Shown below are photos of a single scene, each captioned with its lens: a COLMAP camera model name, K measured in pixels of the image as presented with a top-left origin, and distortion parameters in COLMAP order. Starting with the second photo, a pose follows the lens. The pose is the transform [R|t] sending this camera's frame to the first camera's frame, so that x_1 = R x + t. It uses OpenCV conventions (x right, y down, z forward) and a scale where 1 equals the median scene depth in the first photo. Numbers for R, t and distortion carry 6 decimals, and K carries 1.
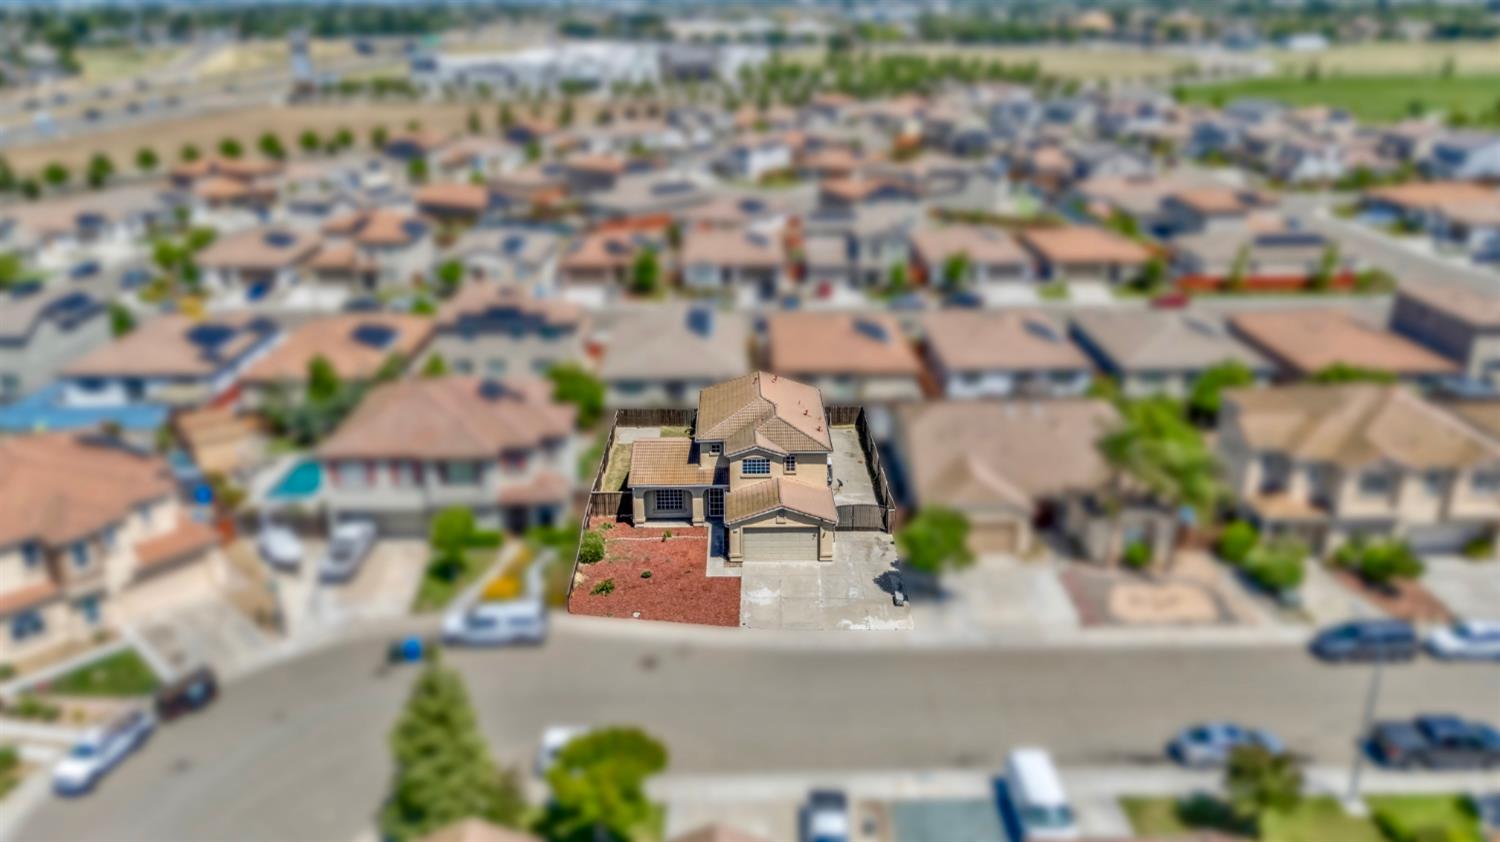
lens RADIAL K [[1094.3, 0, 750.0], [0, 1094.3, 421.0], [0, 0, 1]] dist [0.070356, -0.069325]
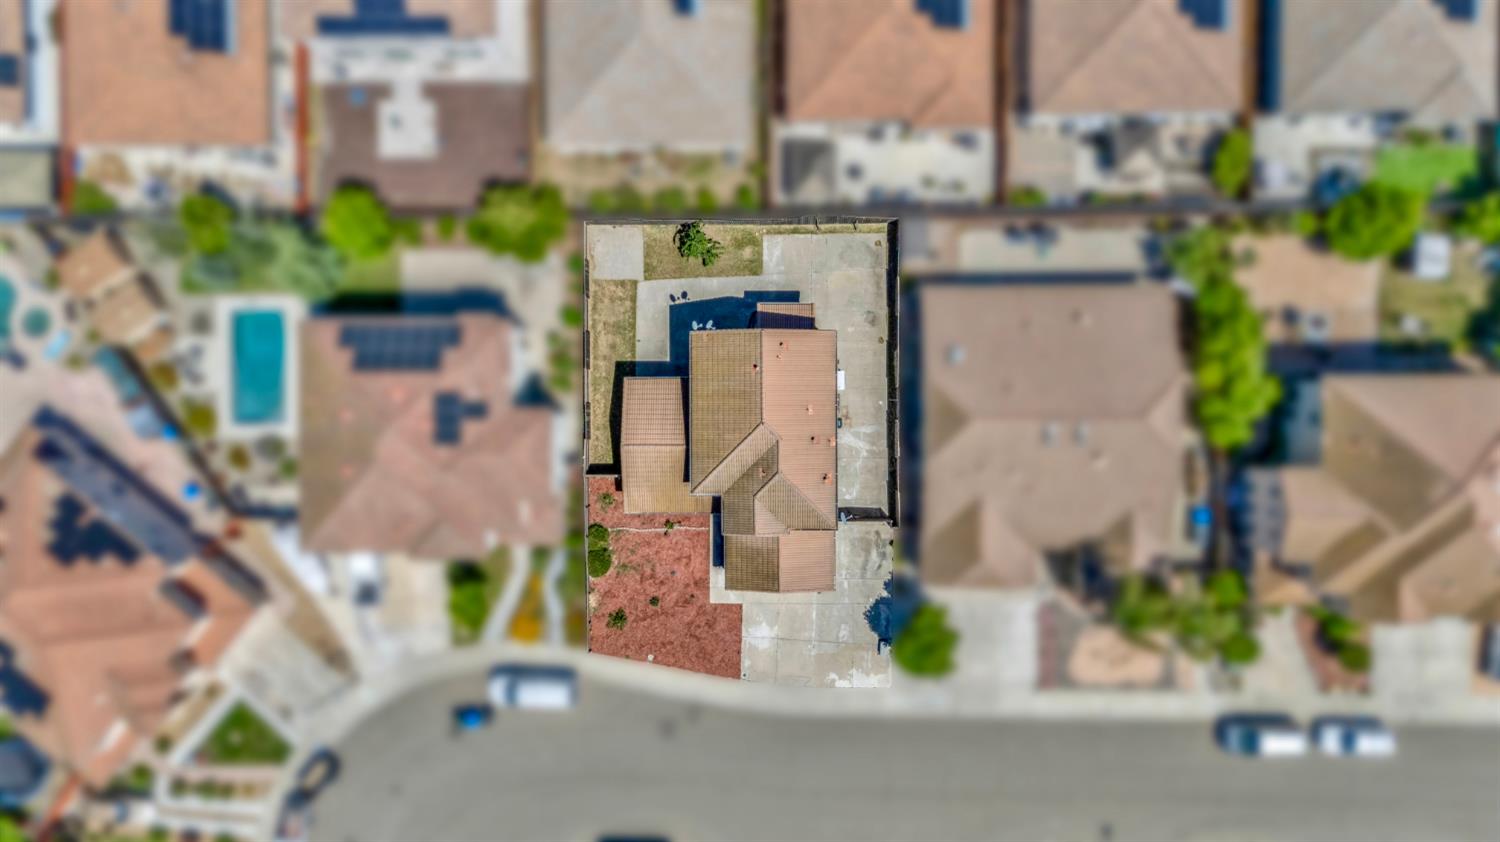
lens RADIAL K [[1094.3, 0, 750.0], [0, 1094.3, 421.0], [0, 0, 1]] dist [0.070356, -0.069325]
pose [[0.999555, 0.009699, -0.028213, 0.013840], [0.022892, 0.357088, 0.933790, -0.454328], [0.019131, -0.934020, 0.356708, 0.382322]]
